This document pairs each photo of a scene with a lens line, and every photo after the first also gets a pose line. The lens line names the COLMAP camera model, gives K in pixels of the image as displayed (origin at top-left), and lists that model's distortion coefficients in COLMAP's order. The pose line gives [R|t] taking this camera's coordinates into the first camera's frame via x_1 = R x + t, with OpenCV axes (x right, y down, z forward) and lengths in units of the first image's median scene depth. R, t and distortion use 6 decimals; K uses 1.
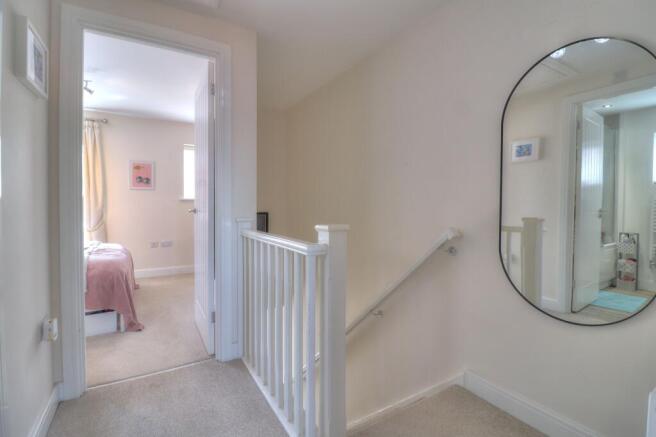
lens RADIAL K [[305.6, 0, 328.4], [0, 305.6, 209.0], [0, 0, 1]] dist [-0.019345, -0.001036]
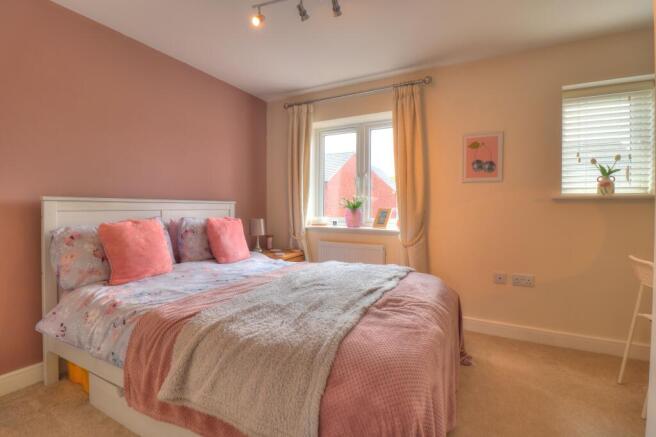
lens RADIAL K [[305.6, 0, 328.4], [0, 305.6, 209.0], [0, 0, 1]] dist [-0.019345, -0.001036]
pose [[0.512137, 0.007735, -0.858869, -0.271970], [-0.019210, 0.999812, -0.002451, -0.004808], [0.858689, 0.017754, 0.512190, 0.465469]]
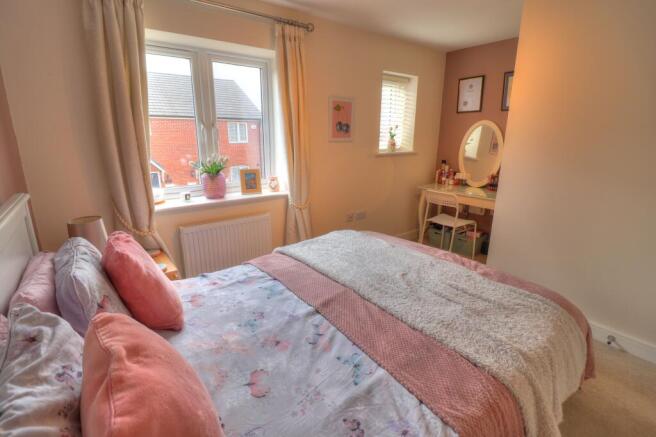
lens RADIAL K [[305.6, 0, 328.4], [0, 305.6, 209.0], [0, 0, 1]] dist [-0.019345, -0.001036]
pose [[0.992089, -0.024464, 0.123126, -0.763971], [-0.005506, 0.971404, 0.237368, -0.083433], [-0.125412, -0.236168, 0.963585, 0.323013]]
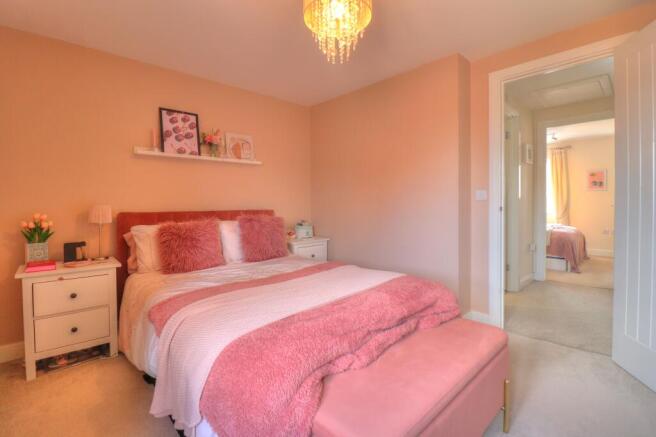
lens RADIAL K [[305.6, 0, 328.4], [0, 305.6, 209.0], [0, 0, 1]] dist [-0.019345, -0.001036]
pose [[0.211264, 0.012859, -0.977345, 0.482250], [-0.006199, 0.999911, 0.011816, 0.011617], [0.977409, 0.003562, 0.211325, -0.493792]]
